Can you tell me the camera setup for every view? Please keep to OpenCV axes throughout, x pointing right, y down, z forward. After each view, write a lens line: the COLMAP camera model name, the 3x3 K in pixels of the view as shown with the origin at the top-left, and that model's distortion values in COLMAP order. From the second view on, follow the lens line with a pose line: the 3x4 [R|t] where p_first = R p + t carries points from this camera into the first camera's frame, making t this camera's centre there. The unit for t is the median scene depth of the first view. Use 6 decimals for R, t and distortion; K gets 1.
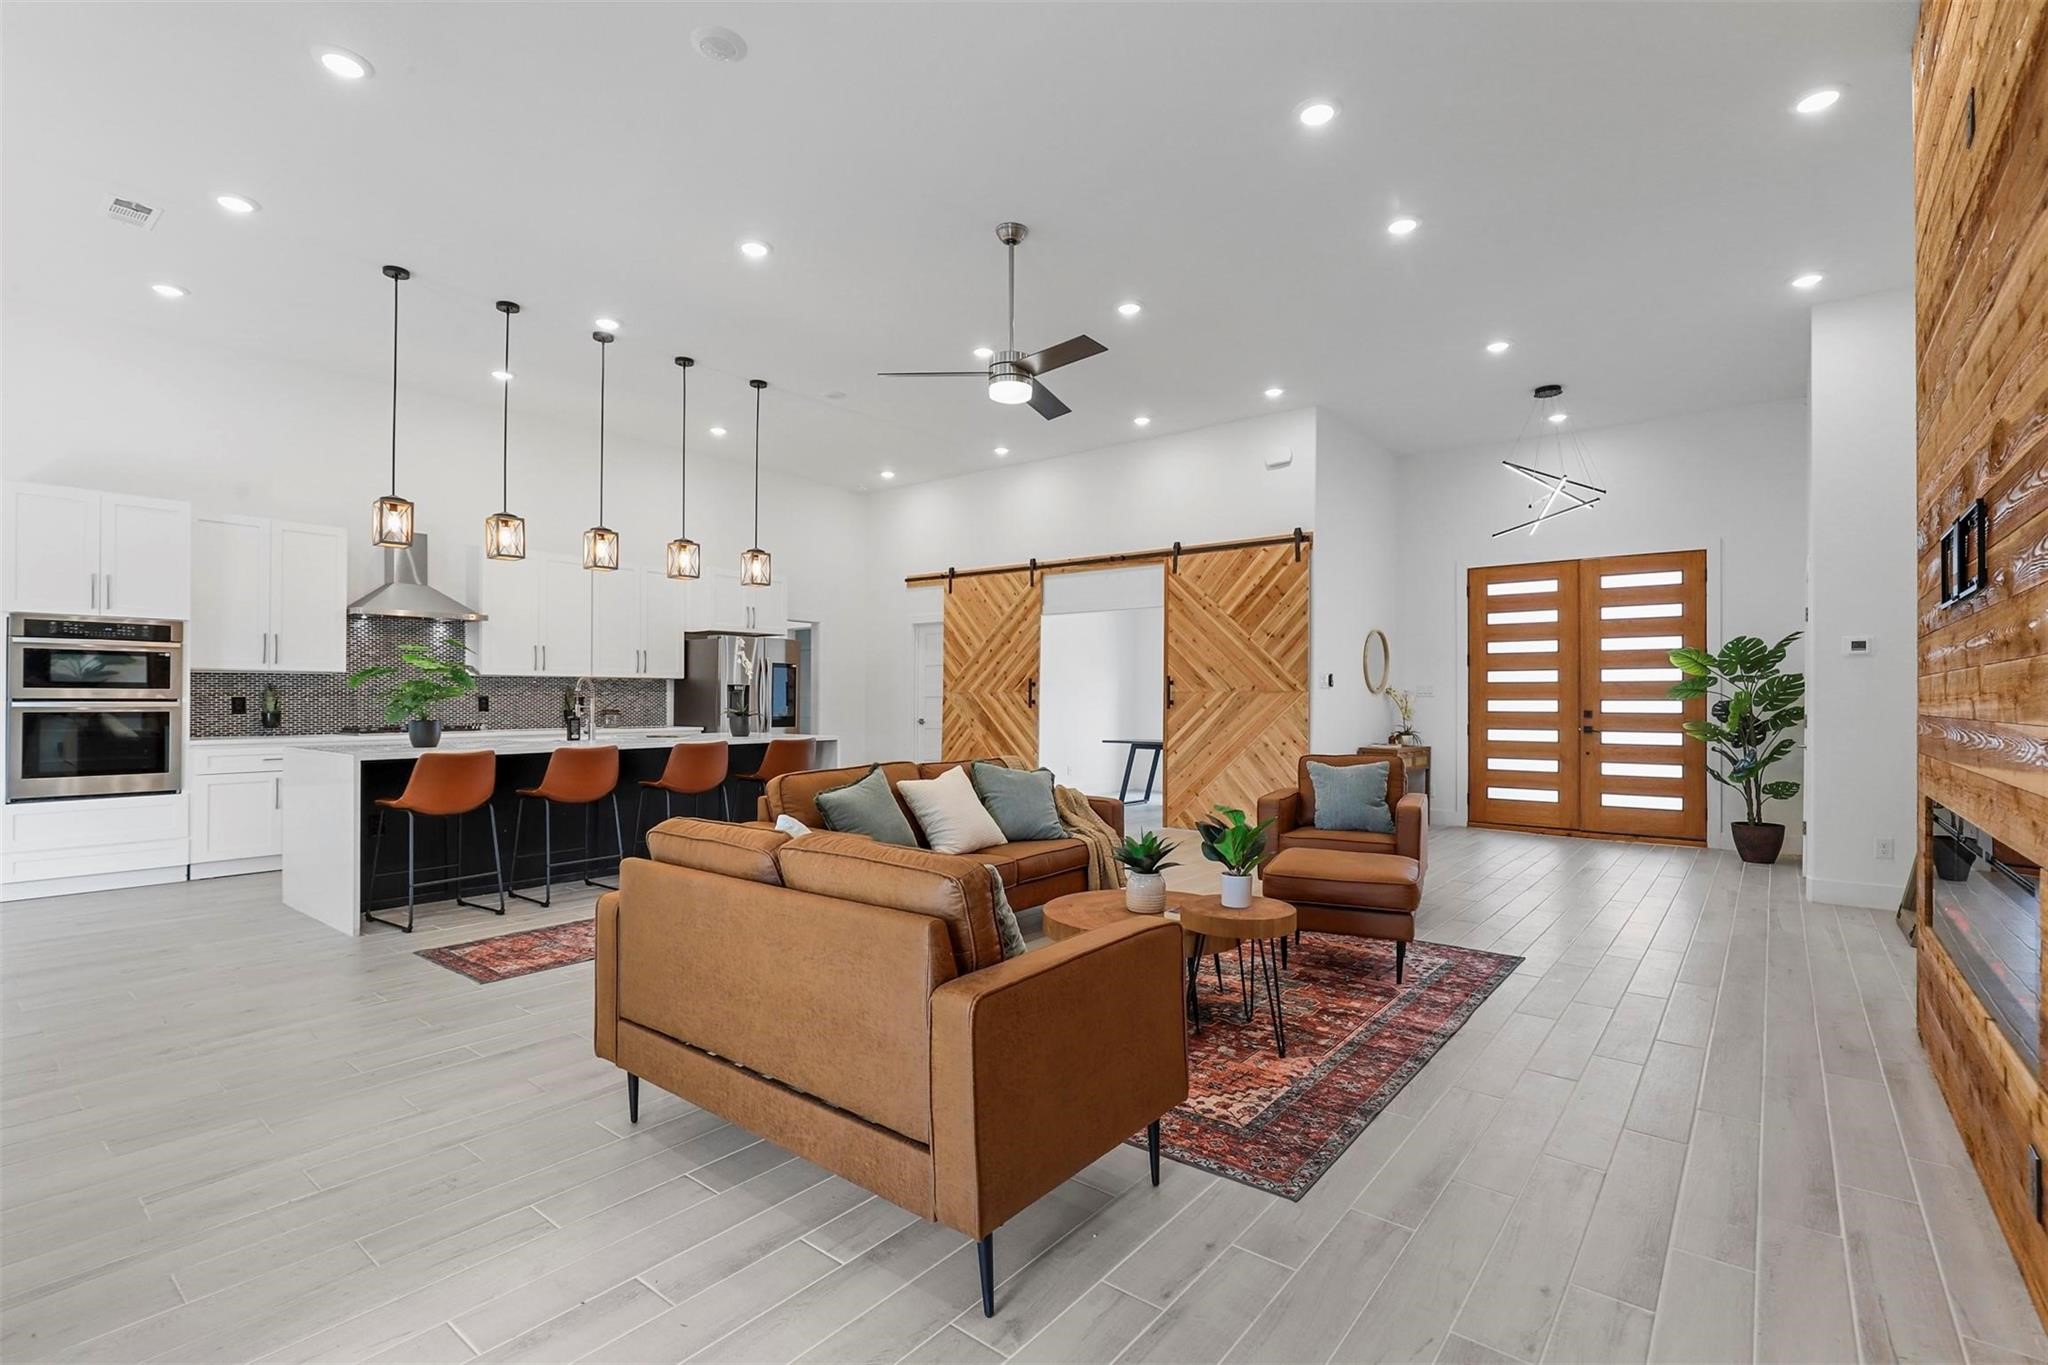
lens RADIAL K [[943.7, 0, 1023.8], [0, 943.7, 689.2], [0, 0, 1]] dist [-0.001079, 0.000313]
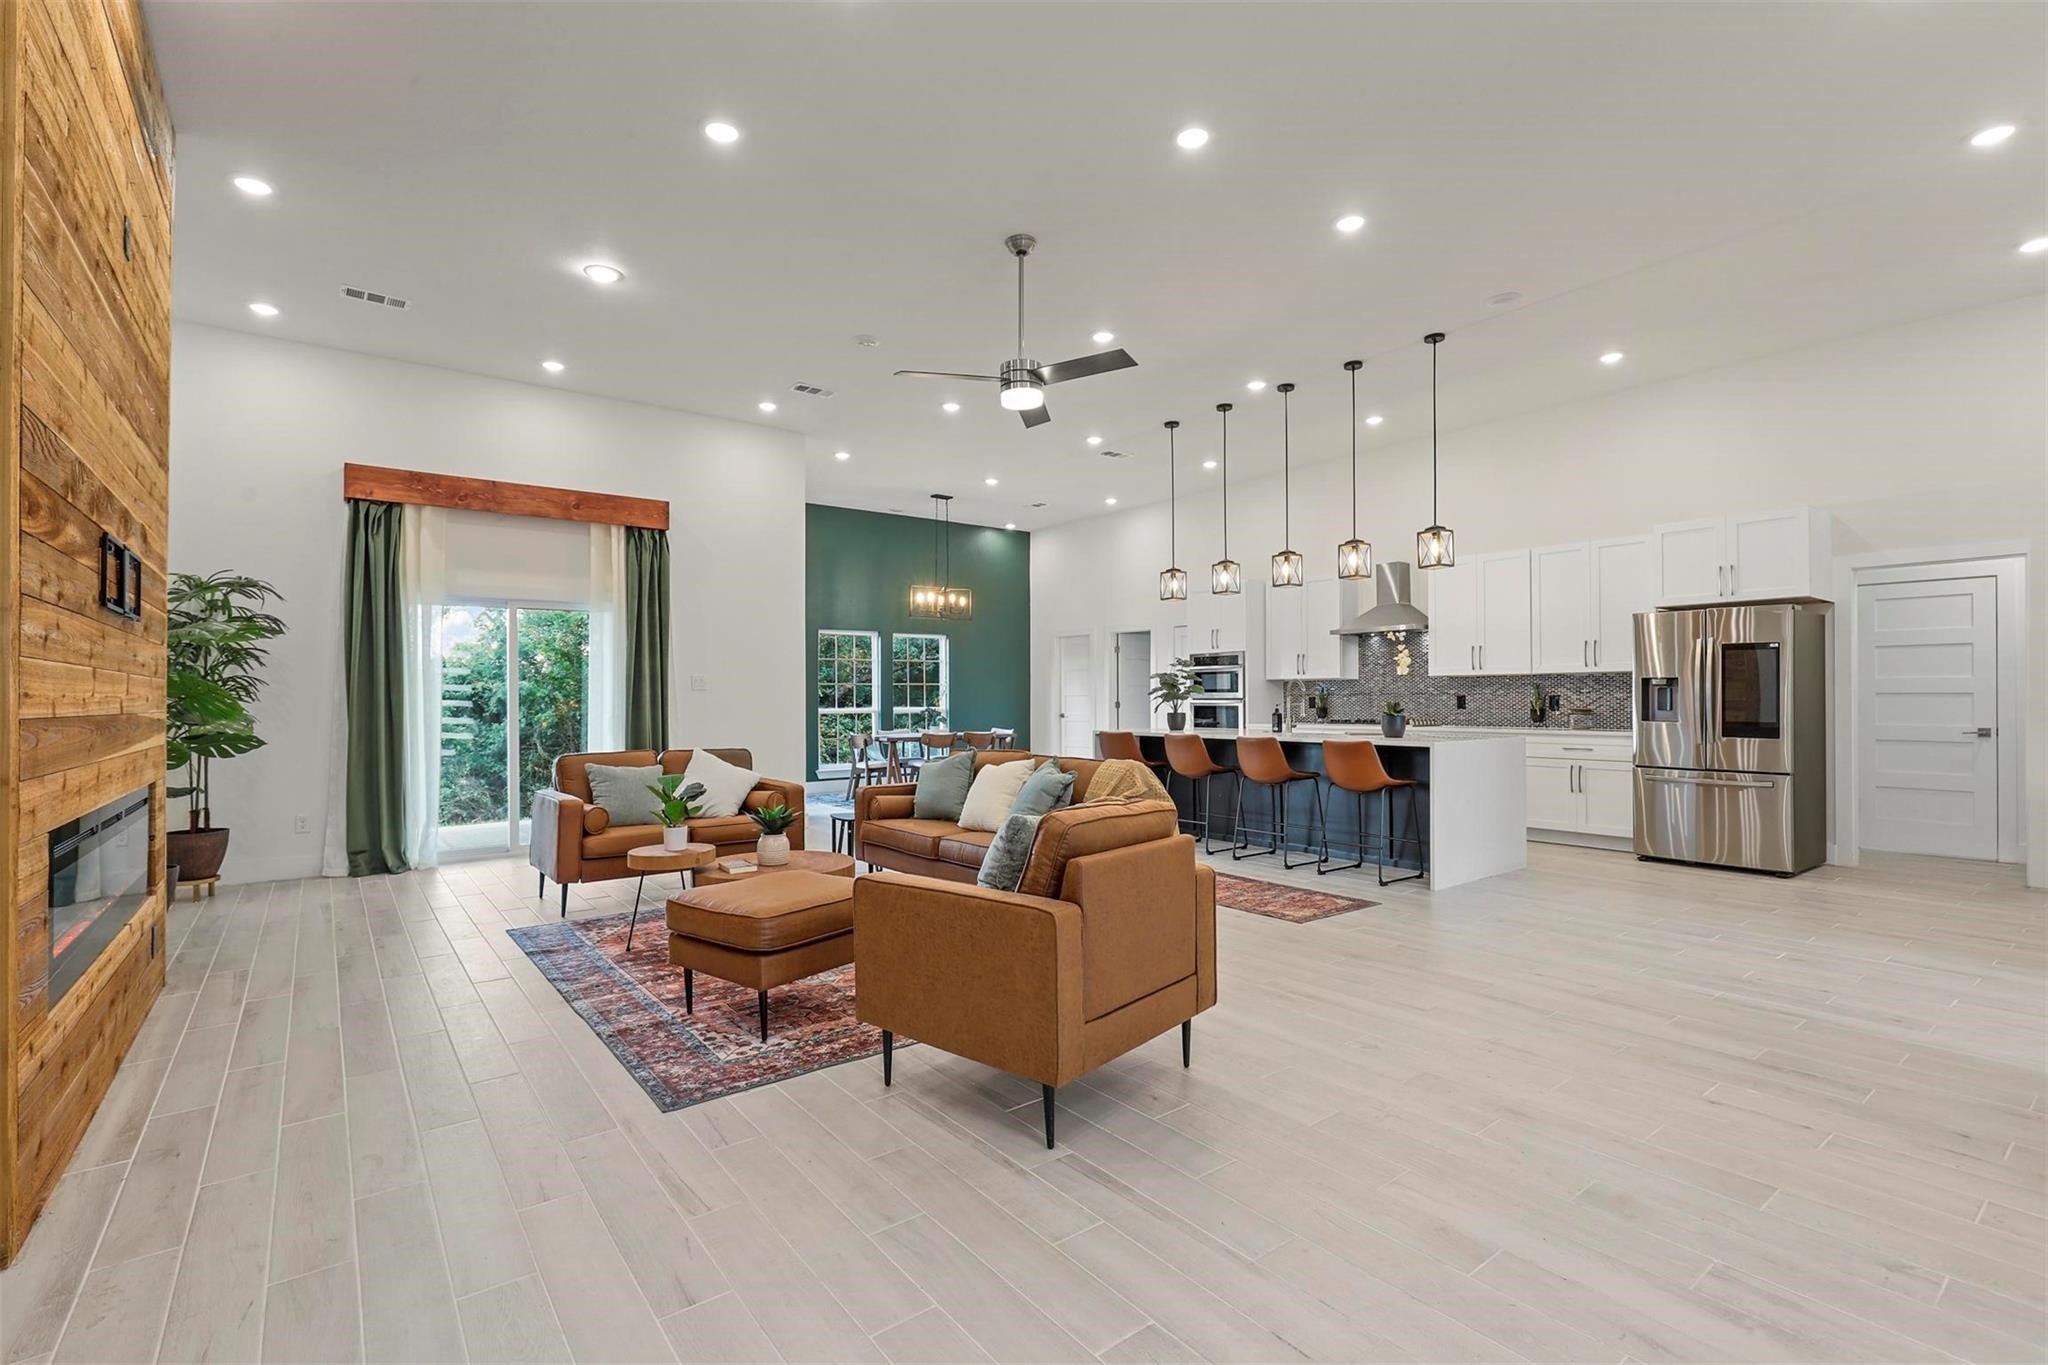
lens RADIAL K [[928.1, 0, 1029.0], [0, 928.1, 692.2], [0, 0, 1]] dist [0.001393, 0.000345]
pose [[-0.241367, -0.007070, -0.970408, 0.555302], [0.013787, 0.999848, -0.010713, 0.008194], [0.970336, -0.015964, -0.241233, 0.718828]]
